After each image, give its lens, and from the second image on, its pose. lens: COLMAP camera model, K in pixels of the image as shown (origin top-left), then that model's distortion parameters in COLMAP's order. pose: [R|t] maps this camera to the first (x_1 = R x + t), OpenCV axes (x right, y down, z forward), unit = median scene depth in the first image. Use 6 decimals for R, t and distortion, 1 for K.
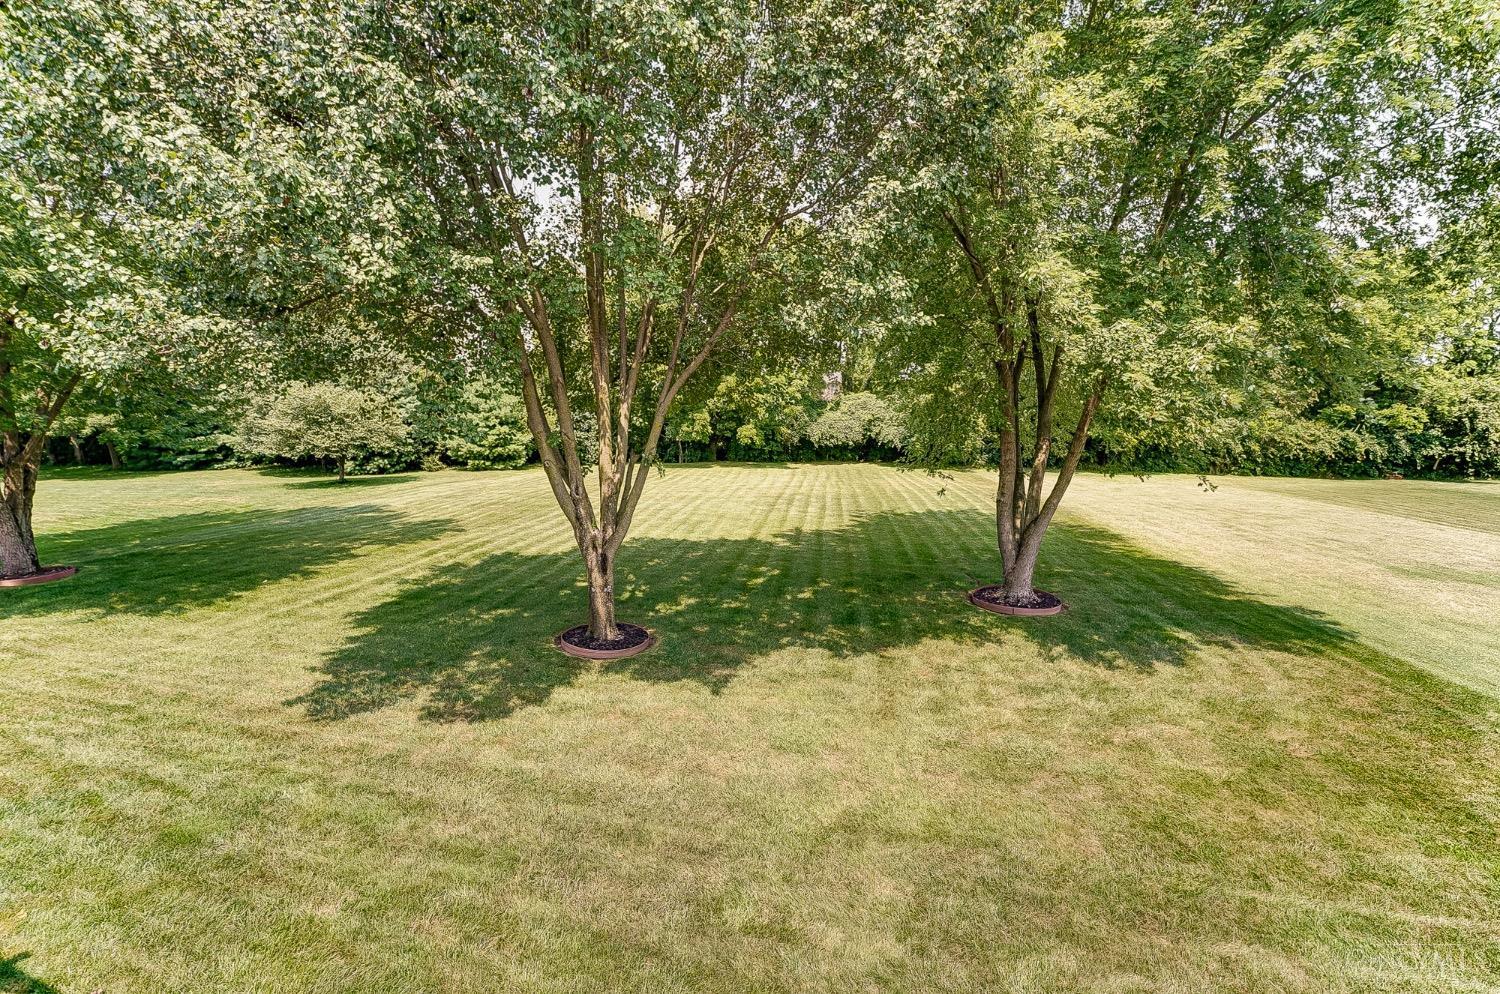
lens RADIAL K [[611.0, 0, 752.7], [0, 611.0, 491.3], [0, 0, 1]] dist [-0.021009, 0.000057]
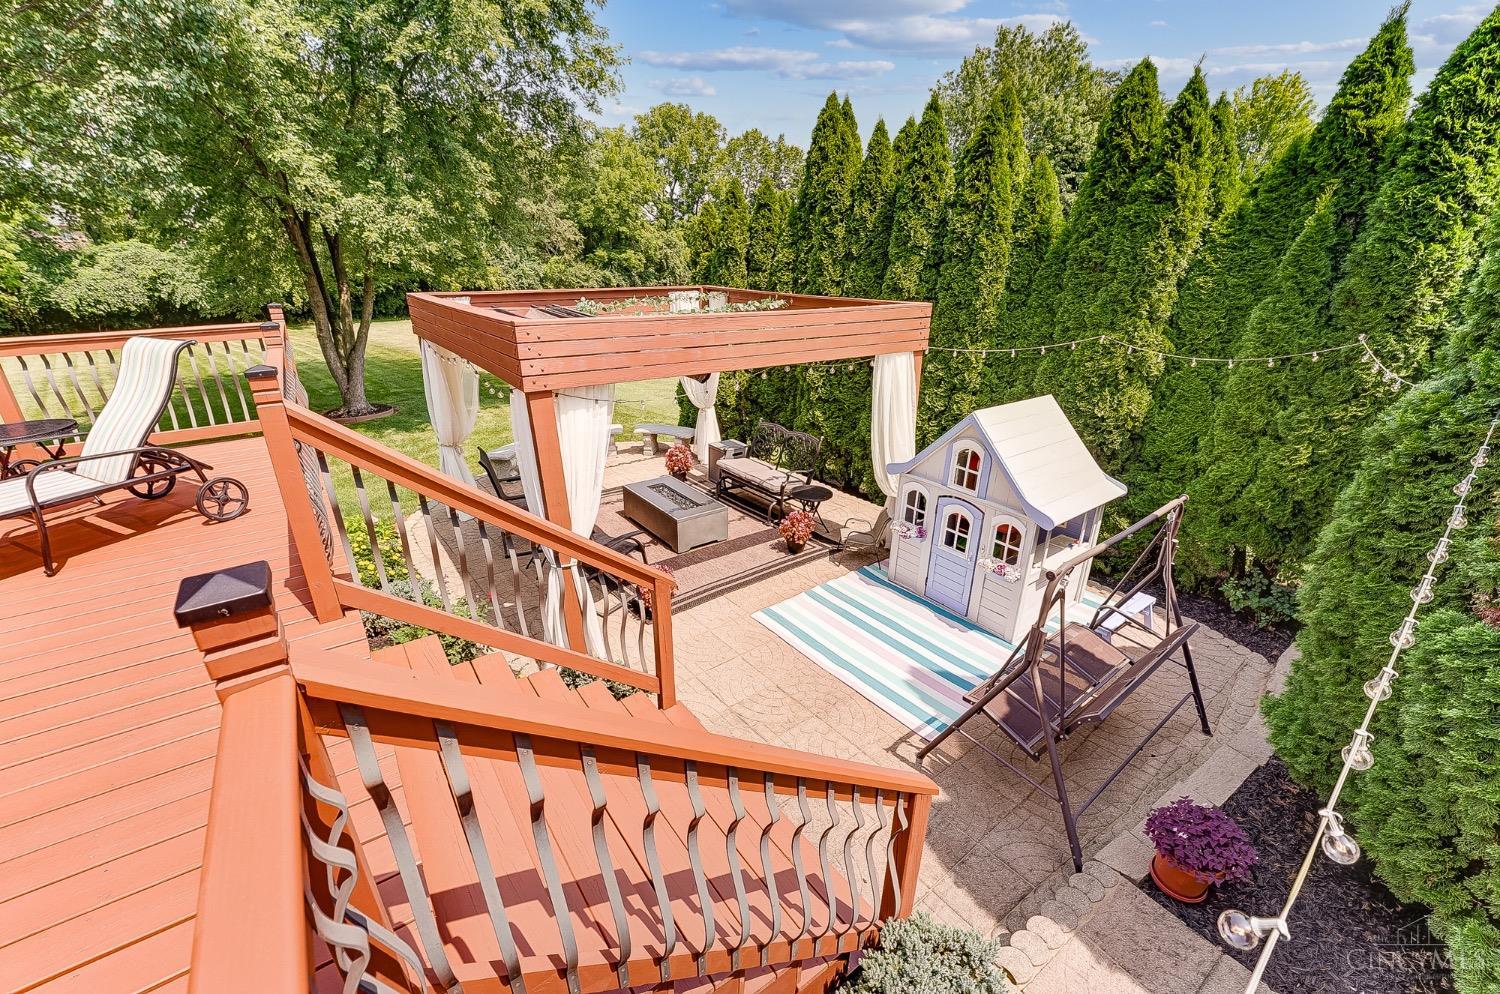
lens RADIAL K [[611.0, 0, 744.1], [0, 611.0, 493.7], [0, 0, 1]] dist [-0.021009, 0.000057]
pose [[0.585806, -0.299616, 0.753035, -0.114024], [0.114877, 0.950471, 0.288806, 0.066105], [-0.802269, -0.082678, 0.591210, -0.457320]]
